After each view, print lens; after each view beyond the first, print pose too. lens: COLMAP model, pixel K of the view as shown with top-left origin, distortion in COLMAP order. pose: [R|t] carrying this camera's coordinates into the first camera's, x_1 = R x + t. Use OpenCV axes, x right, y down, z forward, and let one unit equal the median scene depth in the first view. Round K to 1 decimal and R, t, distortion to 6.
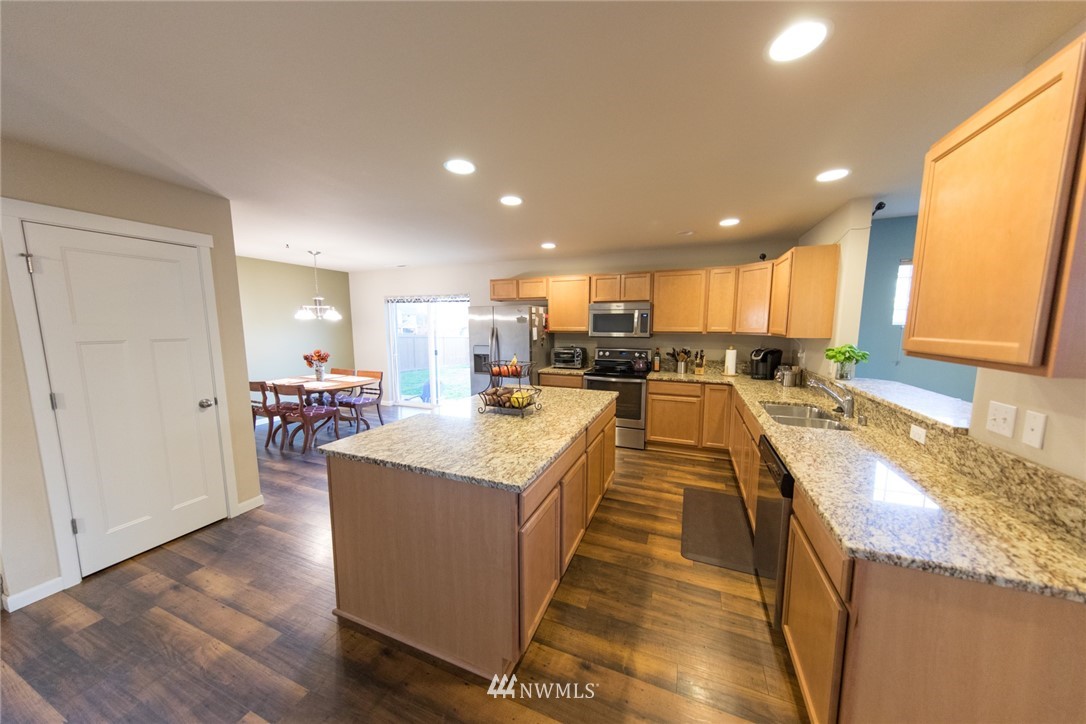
lens RADIAL K [[349.6, 0, 543.6], [0, 349.6, 364.8], [0, 0, 1]] dist [0.002327, 0.000170]
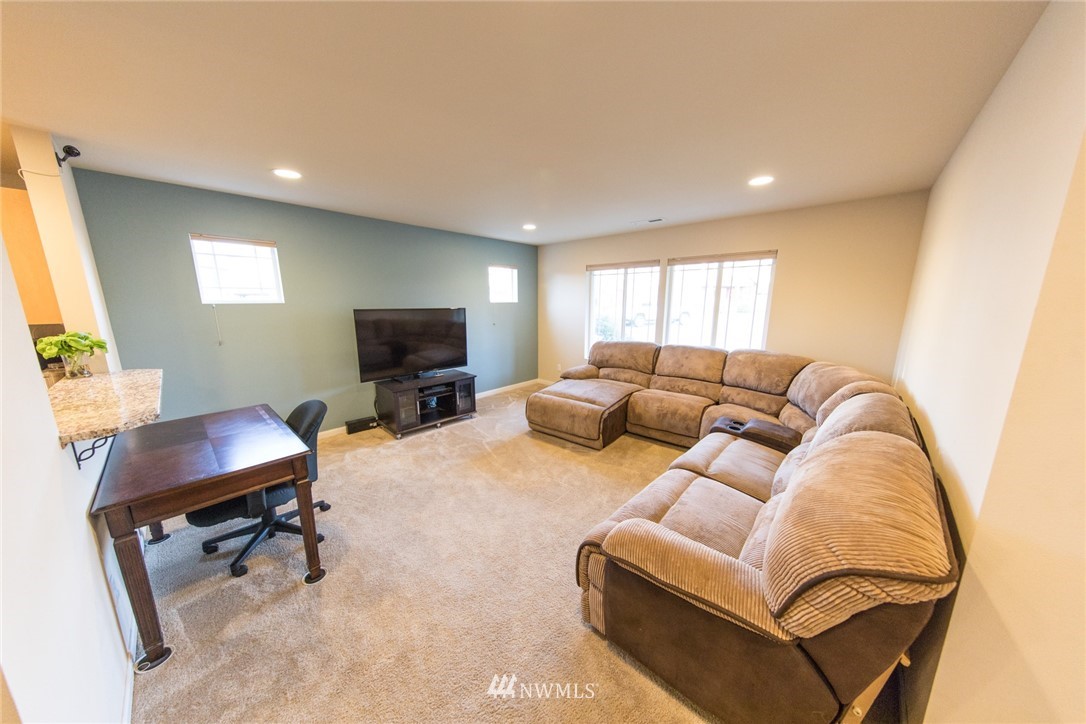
lens RADIAL K [[336.8, 0, 545.8], [0, 336.8, 365.4], [0, 0, 1]] dist [0.000462, -0.000038]
pose [[0.338510, -0.179129, 0.923755, 0.543329], [0.106467, 0.982700, 0.151545, 0.012788], [-0.934920, 0.047050, 0.351725, -0.226417]]
